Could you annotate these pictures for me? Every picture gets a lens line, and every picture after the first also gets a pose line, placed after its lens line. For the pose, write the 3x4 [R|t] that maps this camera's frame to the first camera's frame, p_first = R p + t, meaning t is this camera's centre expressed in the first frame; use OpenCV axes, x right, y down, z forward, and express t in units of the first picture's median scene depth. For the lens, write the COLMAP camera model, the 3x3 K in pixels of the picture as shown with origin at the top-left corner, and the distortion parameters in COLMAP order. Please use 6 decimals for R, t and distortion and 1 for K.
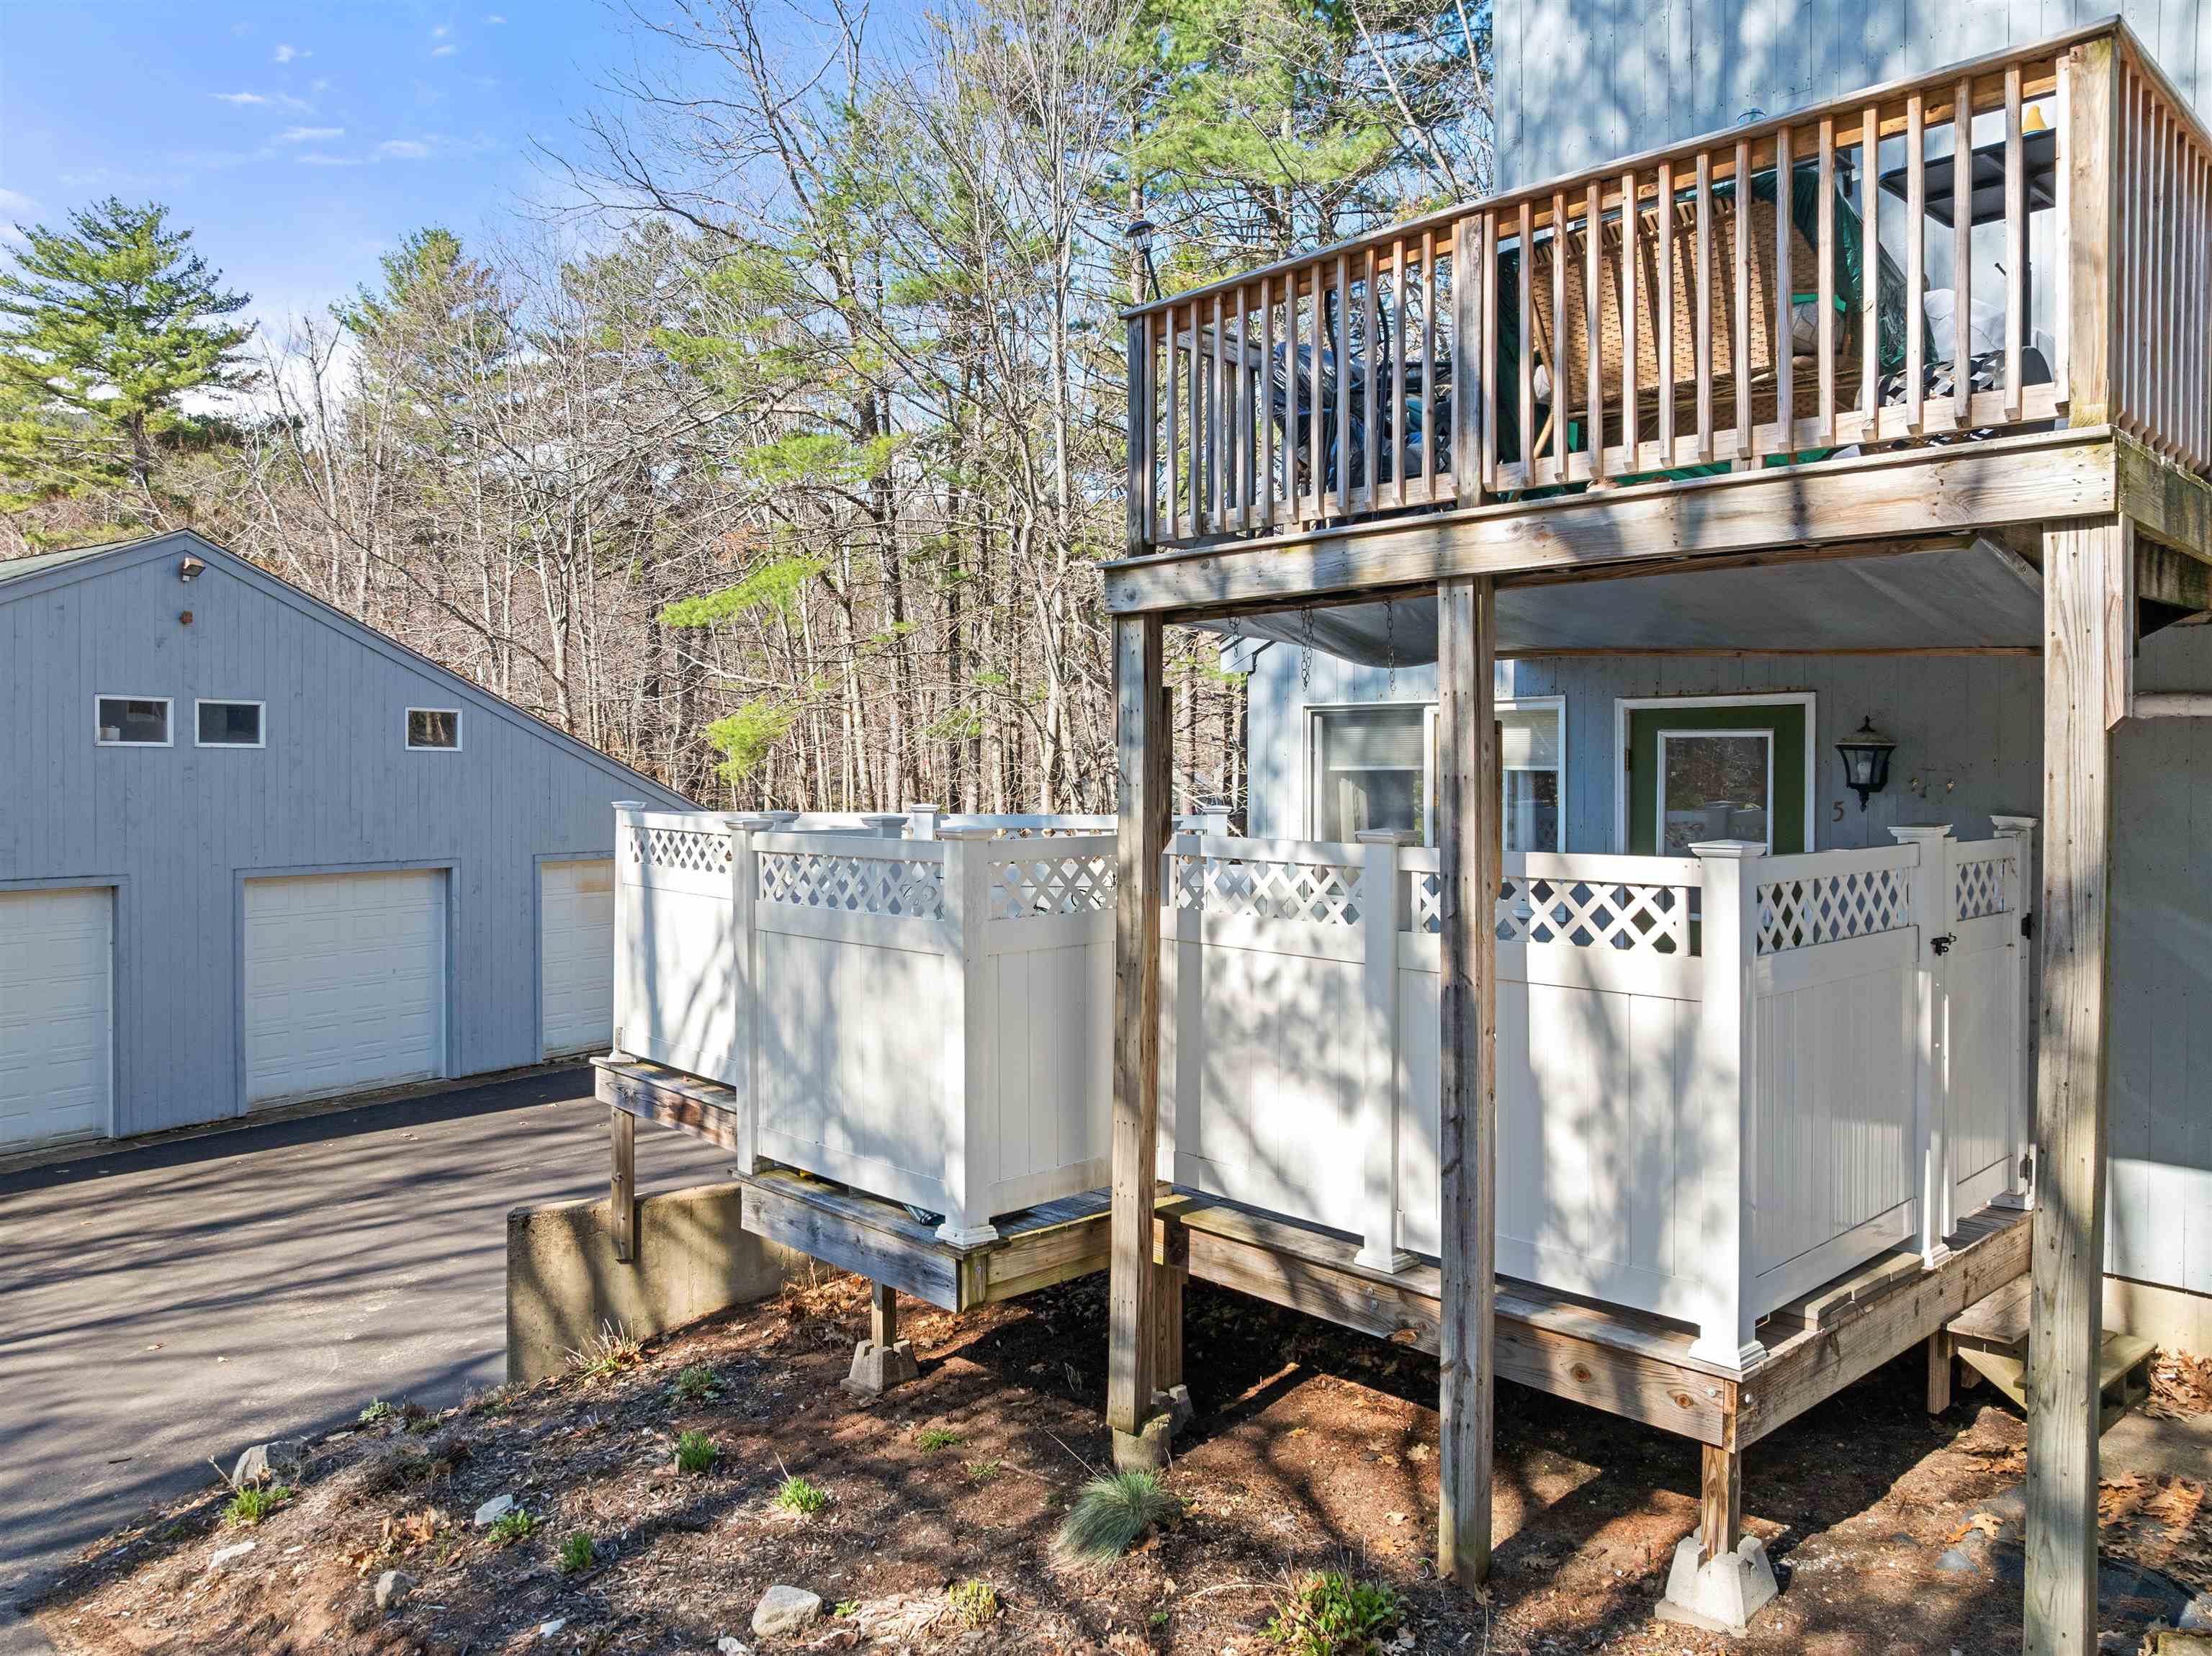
lens RADIAL K [[1533.4, 0, 1106.0], [0, 1533.4, 828.0], [0, 0, 1]] dist [-0.024827, 0.001761]
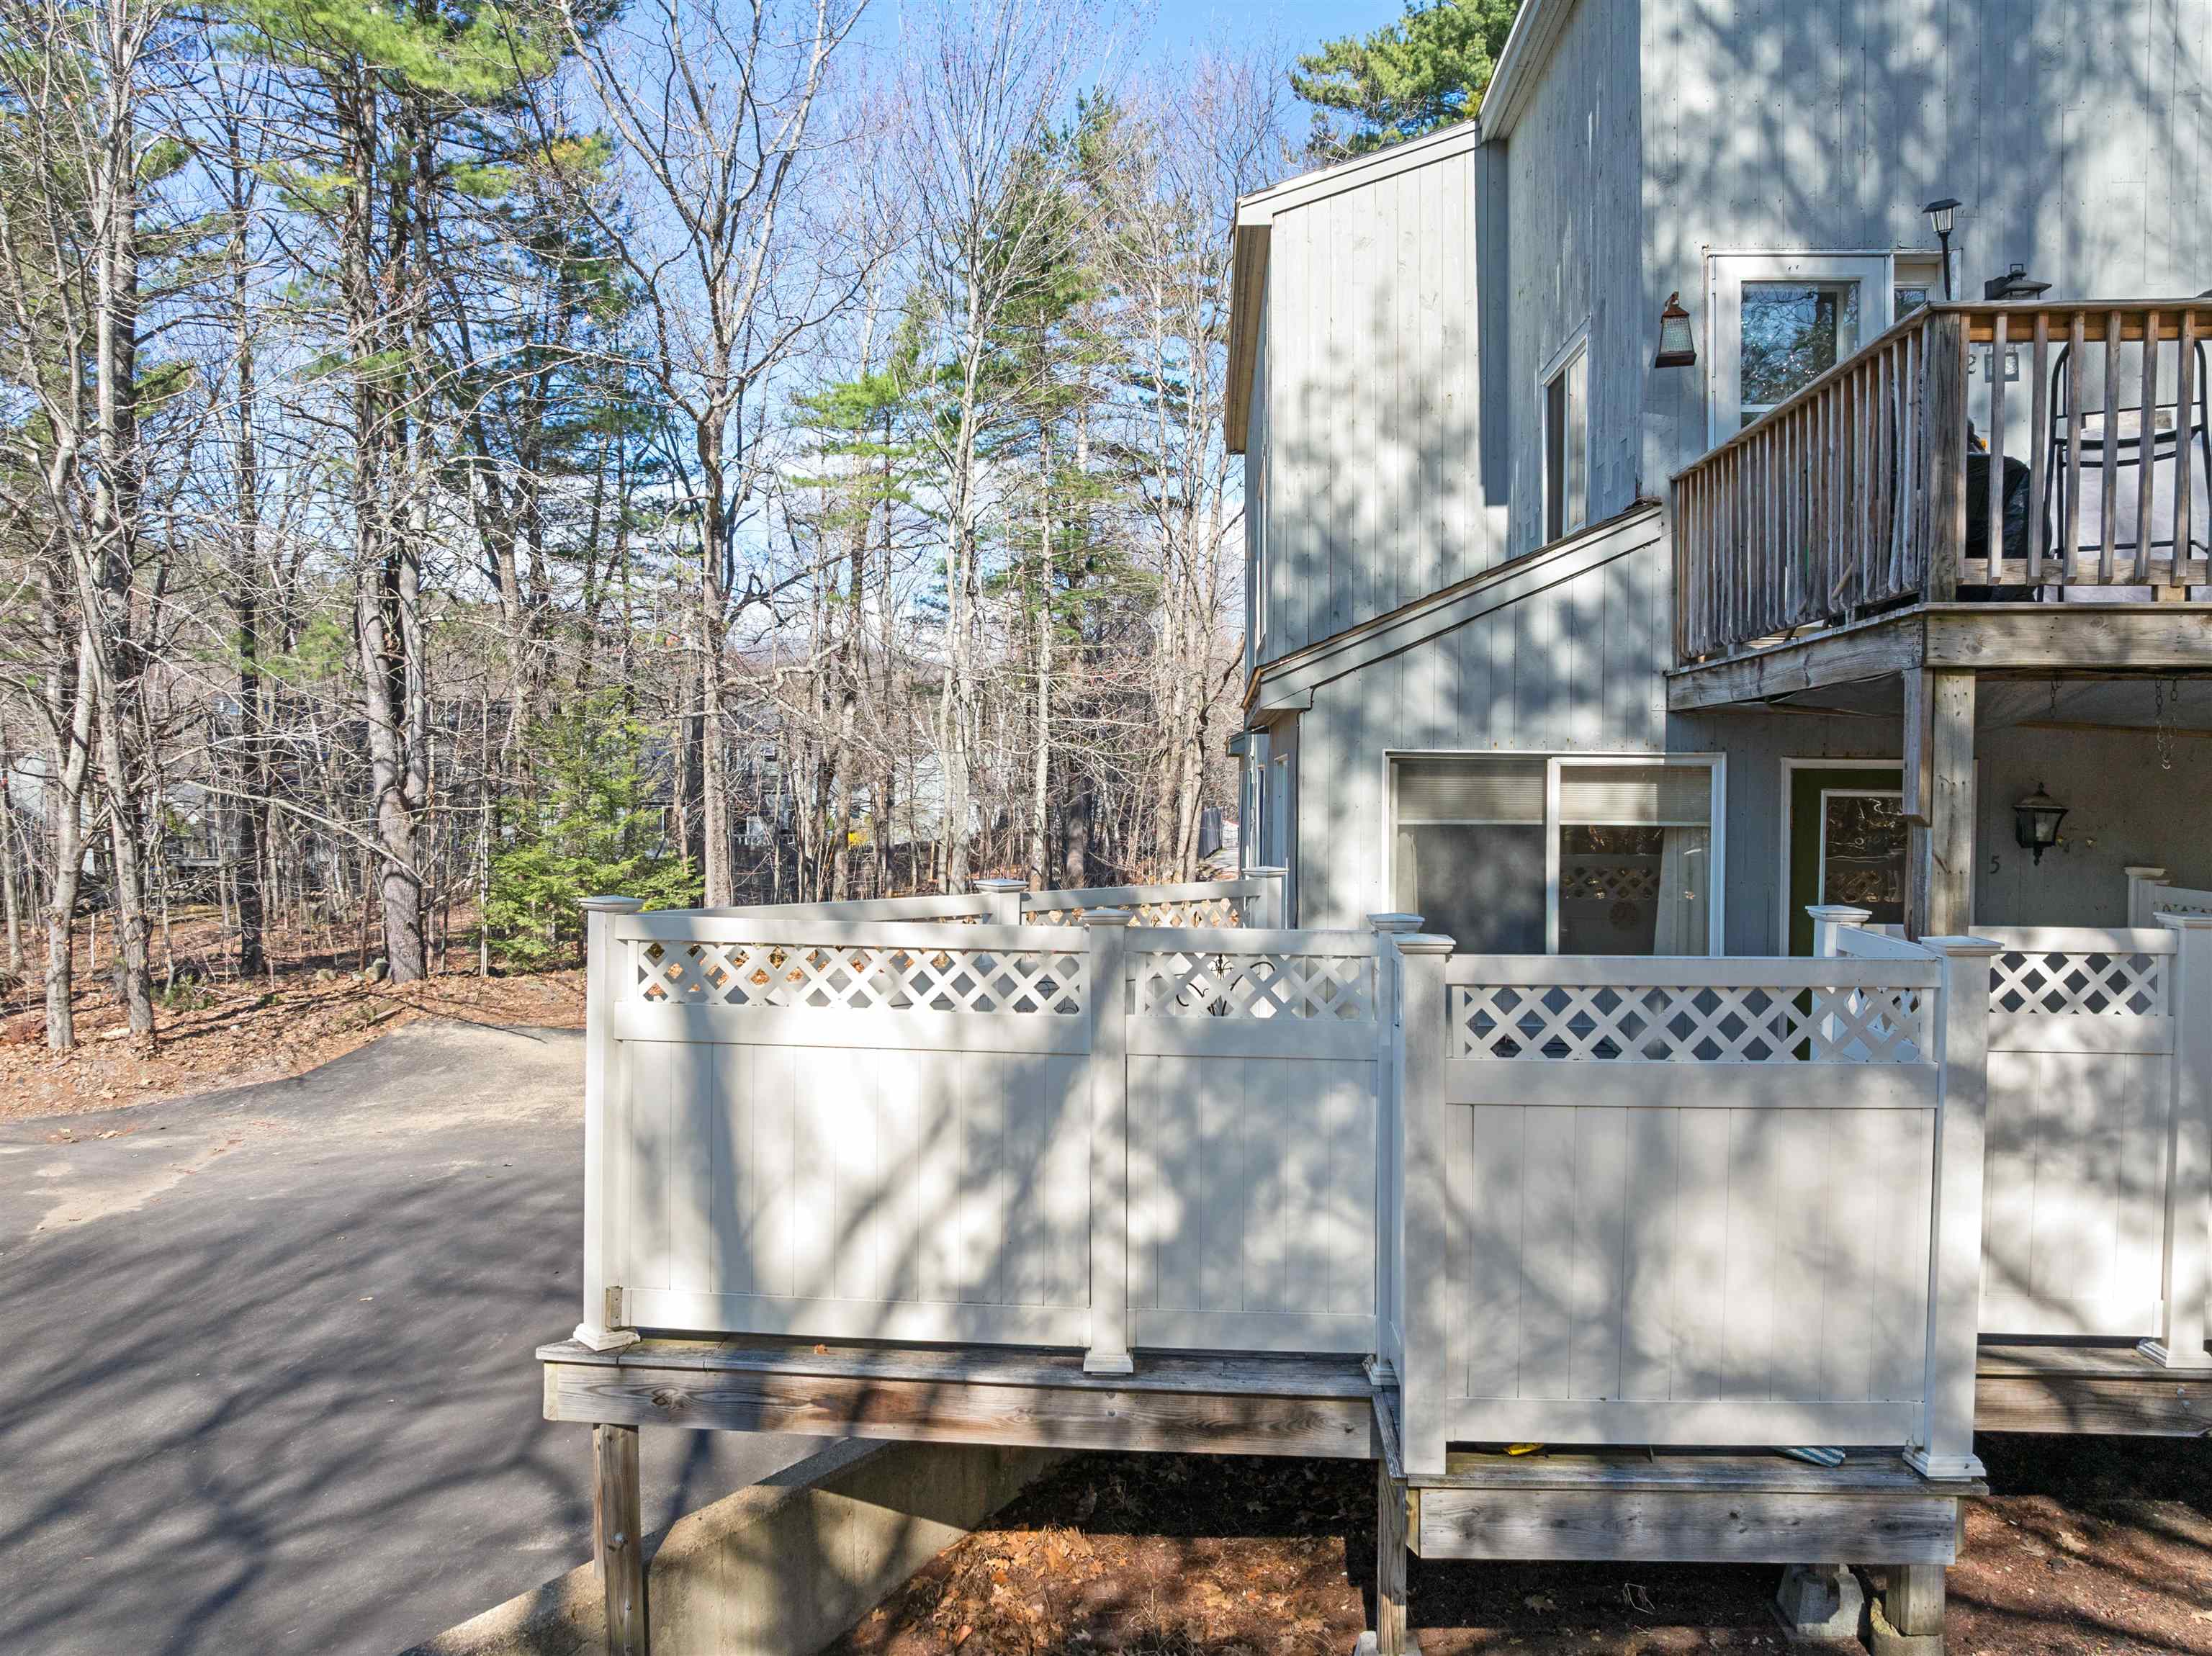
lens RADIAL K [[1533.4, 0, 1106.0], [0, 1533.4, 828.0], [0, 0, 1]] dist [-0.024827, 0.001761]
pose [[0.738212, -0.020683, 0.674252, -0.712463], [0.020838, 0.999752, 0.007853, -0.055571], [-0.674247, 0.008253, 0.738460, 0.555859]]
